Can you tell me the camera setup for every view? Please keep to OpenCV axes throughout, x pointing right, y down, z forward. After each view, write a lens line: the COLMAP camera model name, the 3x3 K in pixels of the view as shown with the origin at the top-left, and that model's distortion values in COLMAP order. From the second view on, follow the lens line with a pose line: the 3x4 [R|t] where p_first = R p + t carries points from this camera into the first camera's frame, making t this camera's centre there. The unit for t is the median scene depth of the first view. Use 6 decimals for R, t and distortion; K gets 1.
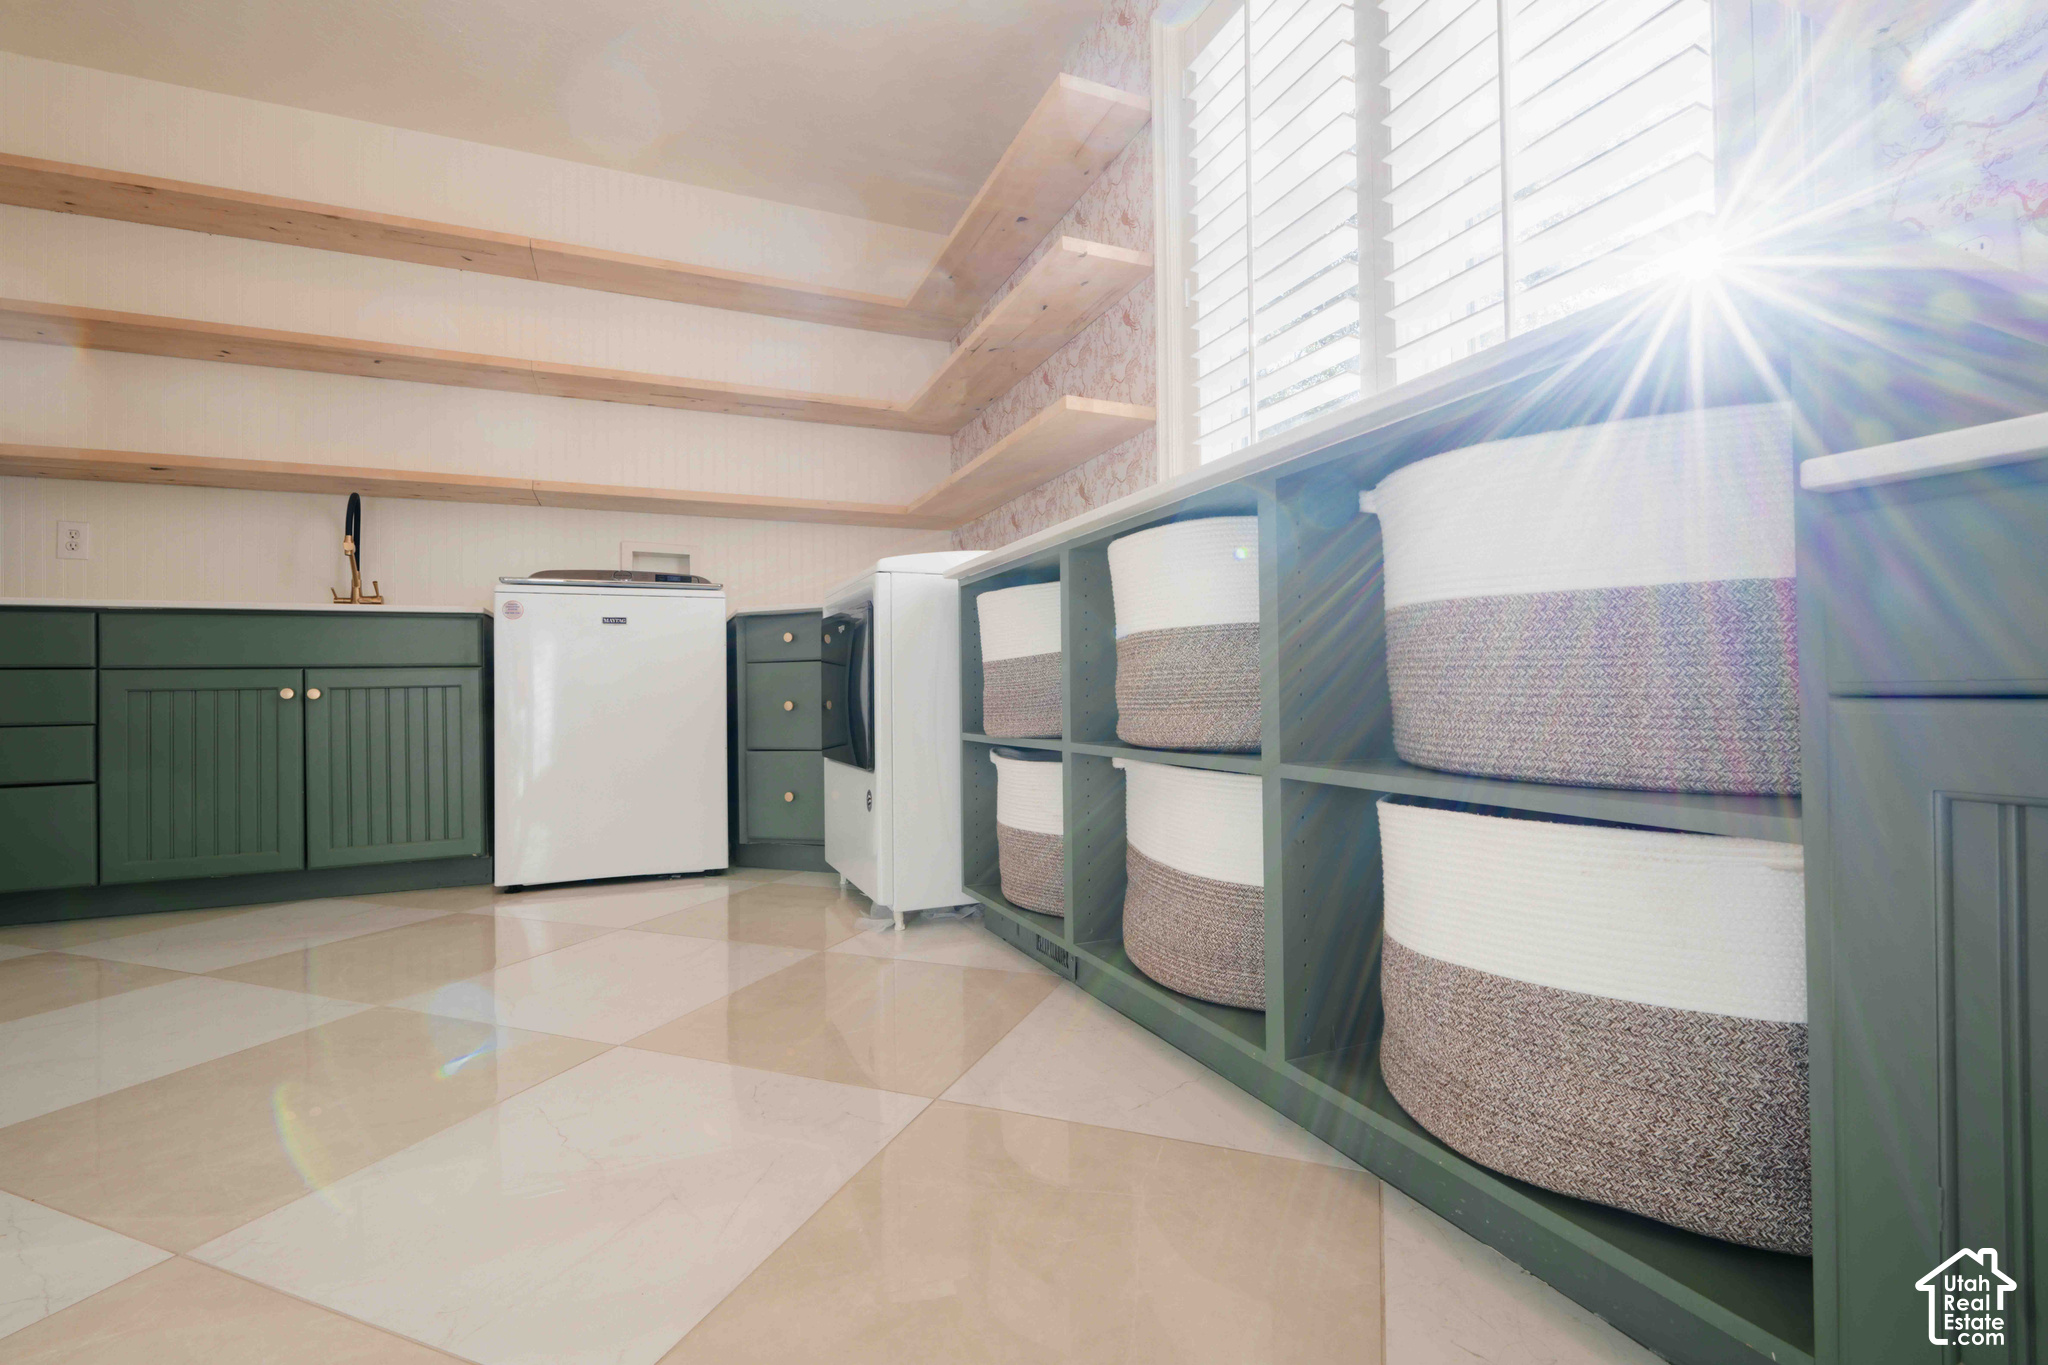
lens RADIAL K [[896.4, 0, 1033.9], [0, 896.4, 683.7], [0, 0, 1]] dist [-0.003543, -0.000414]
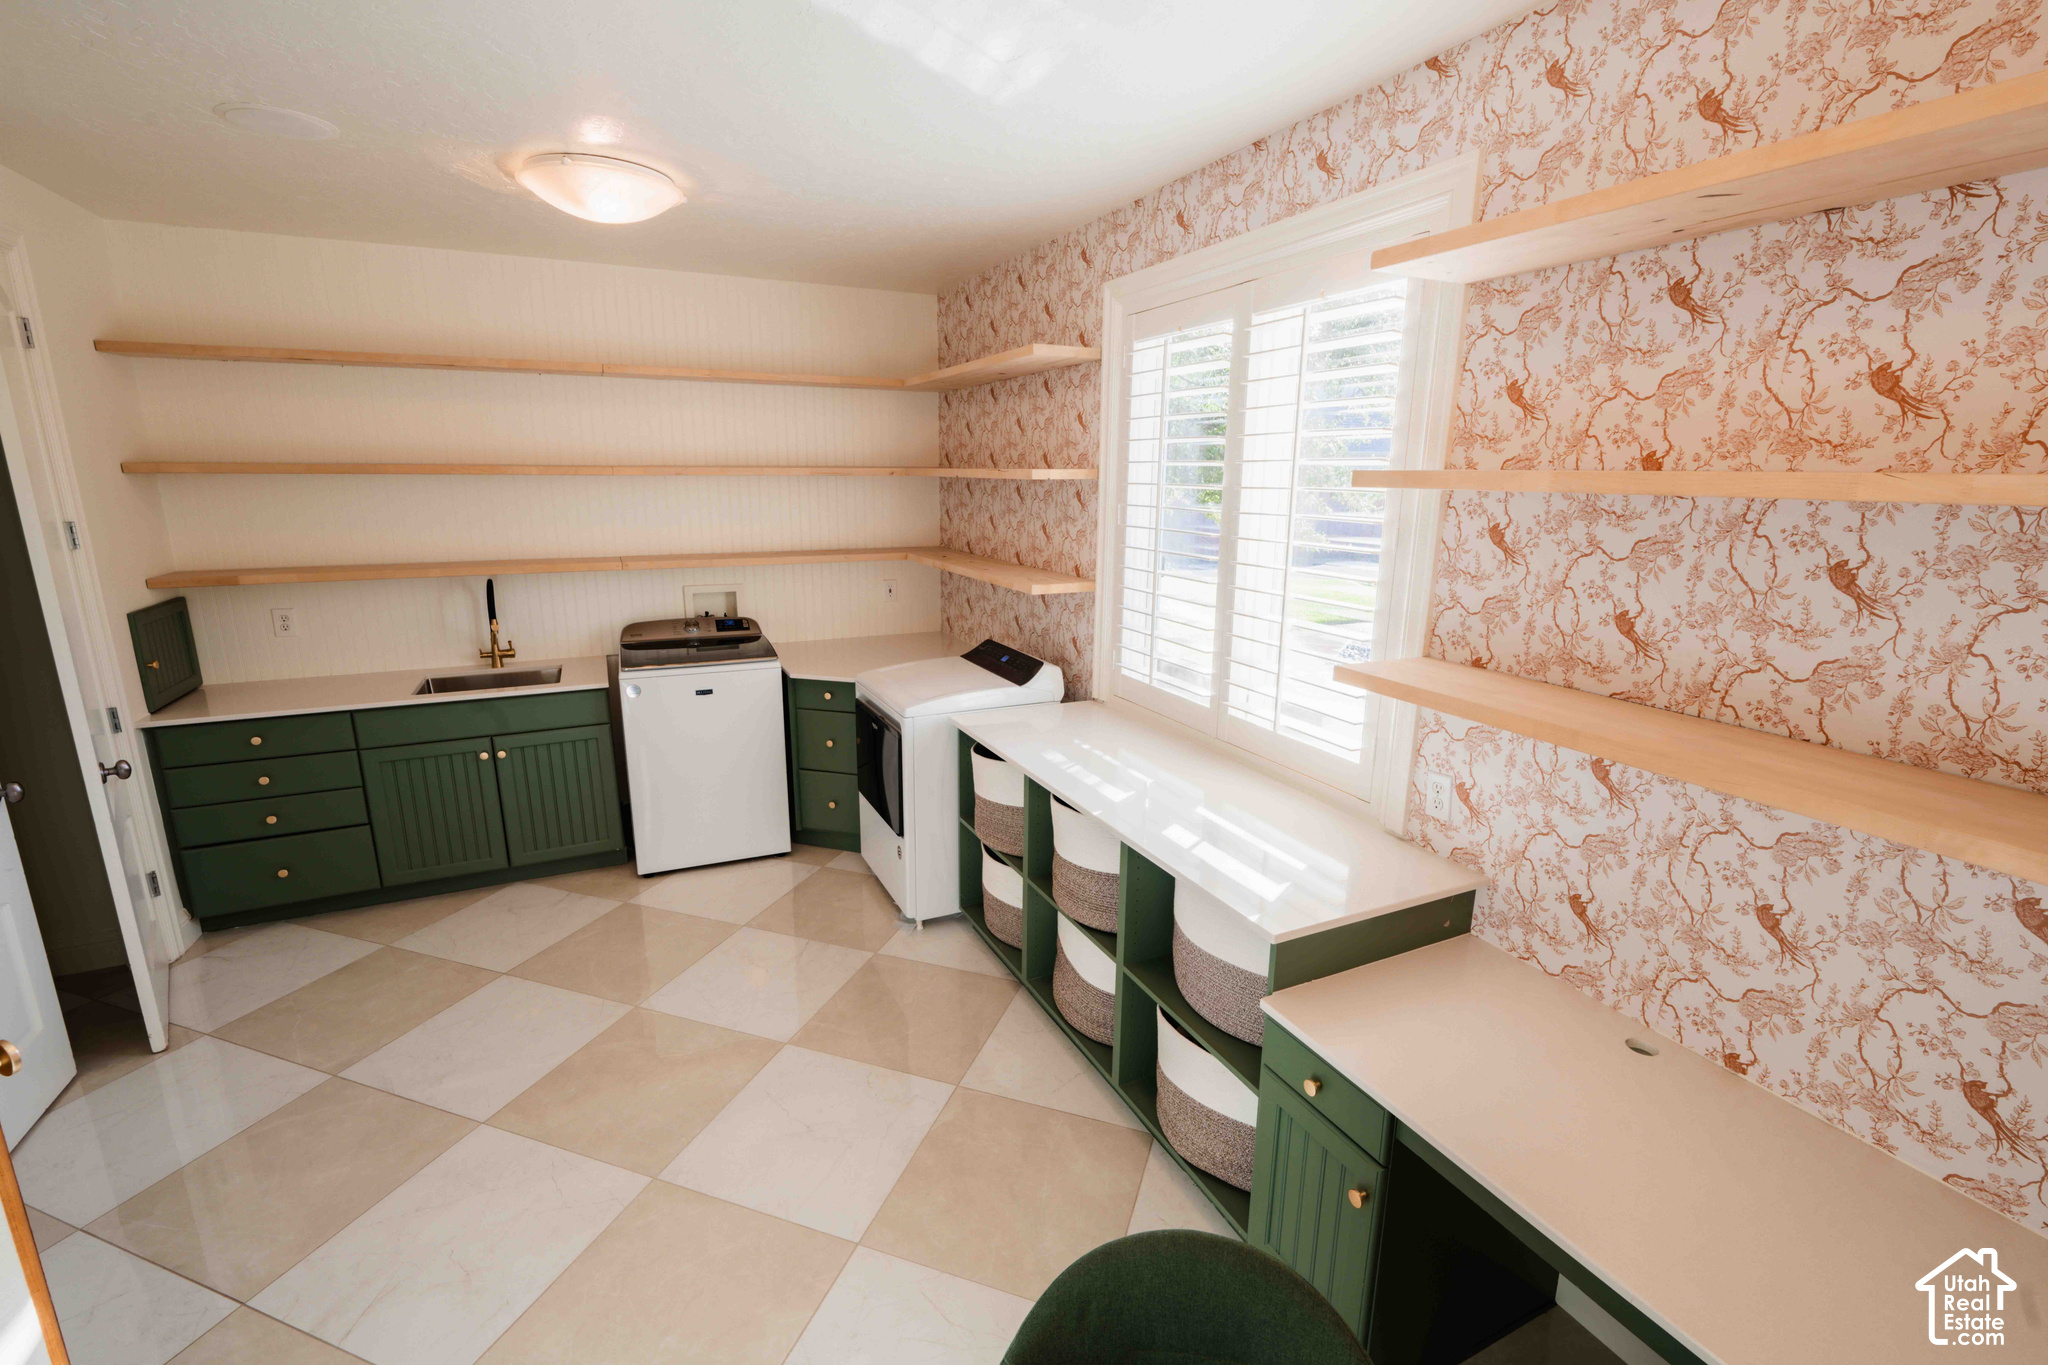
lens RADIAL K [[894.1, 0, 1036.5], [0, 894.1, 683.7], [0, 0, 1]] dist [-0.004215, -0.000053]
pose [[0.998844, 0.016523, 0.045136, -0.017765], [-0.027010, 0.969718, 0.242730, -0.487053], [-0.039758, -0.243669, 0.969043, -0.405997]]
